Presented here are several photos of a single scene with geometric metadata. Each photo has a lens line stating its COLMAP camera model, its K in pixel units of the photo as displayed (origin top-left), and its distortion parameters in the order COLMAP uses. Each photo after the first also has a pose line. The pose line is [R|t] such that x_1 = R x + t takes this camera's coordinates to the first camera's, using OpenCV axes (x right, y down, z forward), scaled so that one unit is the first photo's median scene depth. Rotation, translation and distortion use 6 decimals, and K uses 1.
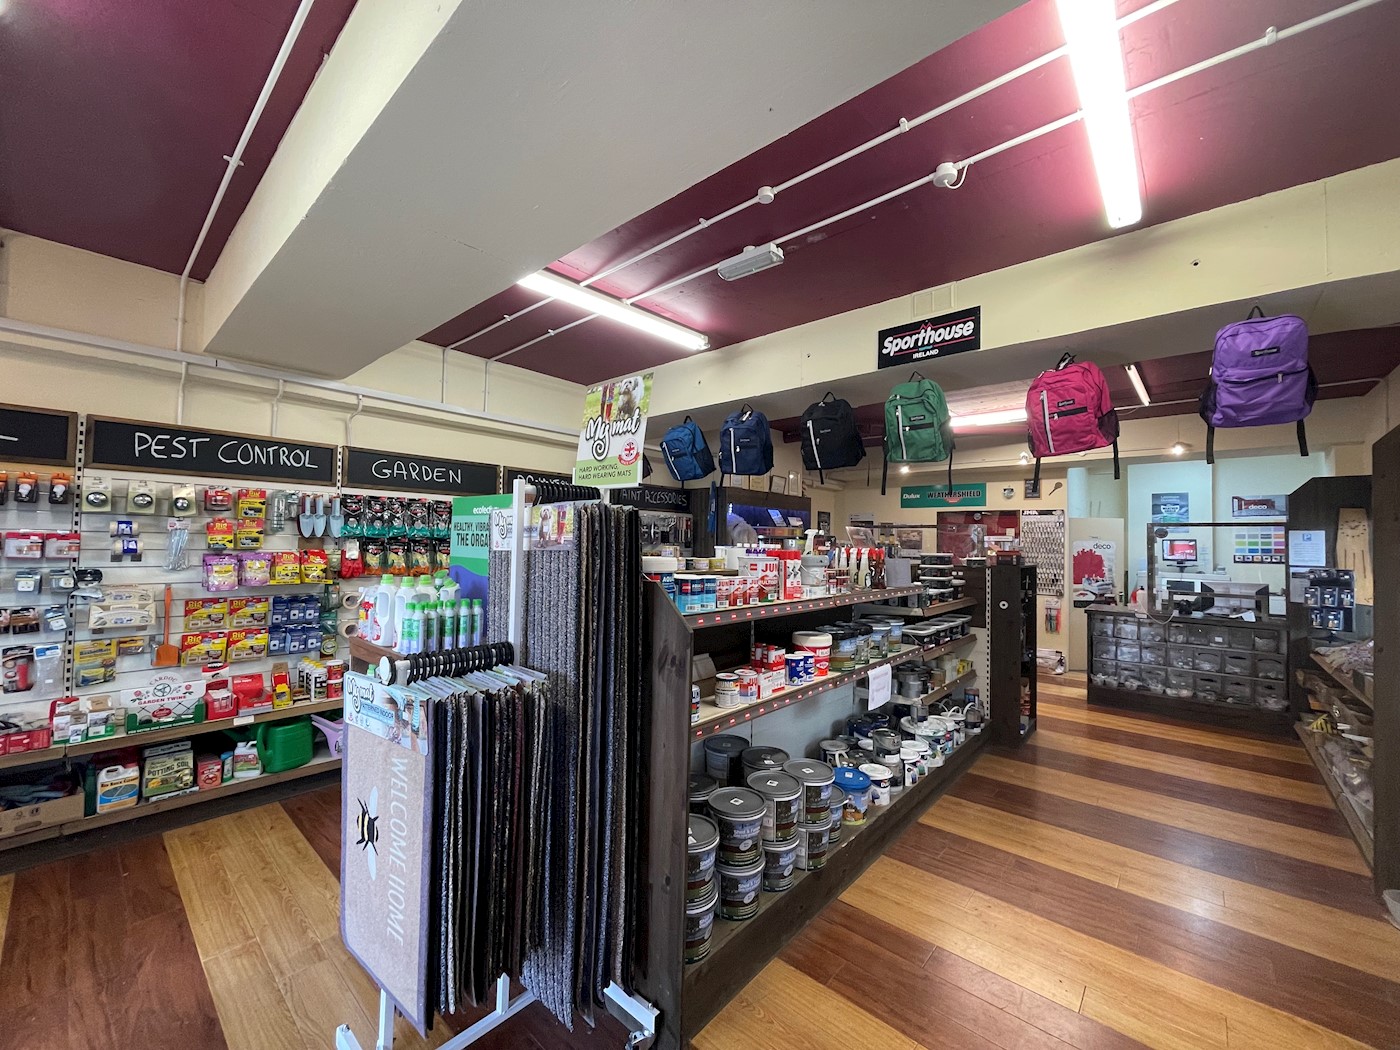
lens RADIAL K [[556.1, 0, 694.4], [0, 556.1, 524.1], [0, 0, 1]] dist [-0.001147, -0.000033]
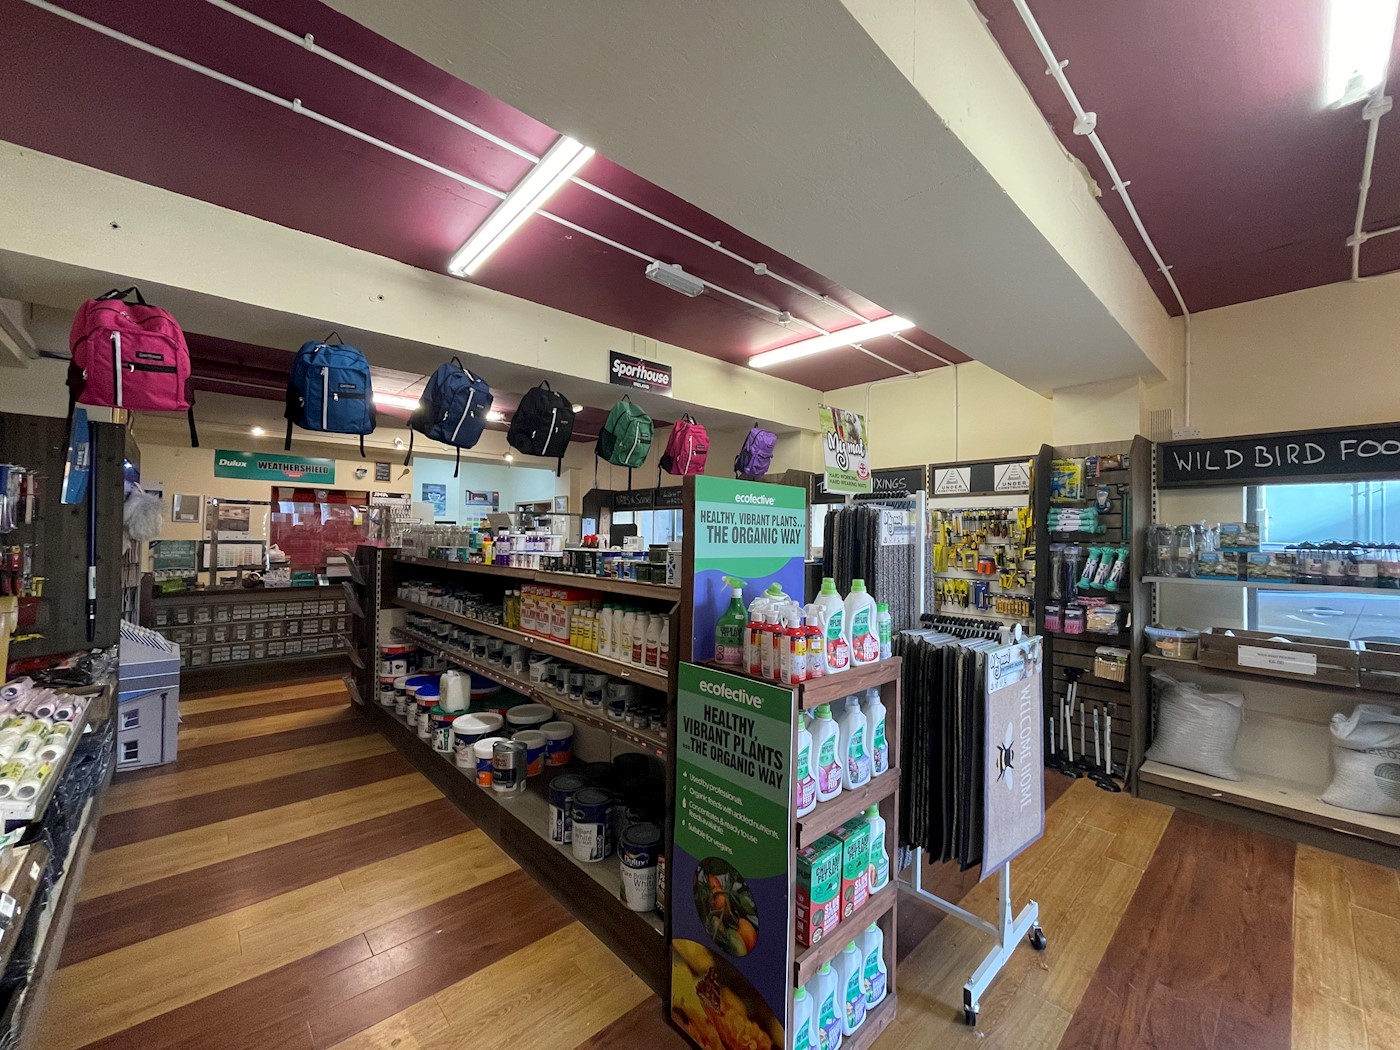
lens RADIAL K [[556.1, 0, 693.9], [0, 556.1, 527.5], [0, 0, 1]] dist [-0.001147, -0.000033]
pose [[0.104532, -0.007060, 0.994496, -0.842139], [-0.043239, 0.998997, 0.011637, 0.007895], [-0.993581, -0.044217, 0.104122, 0.693991]]
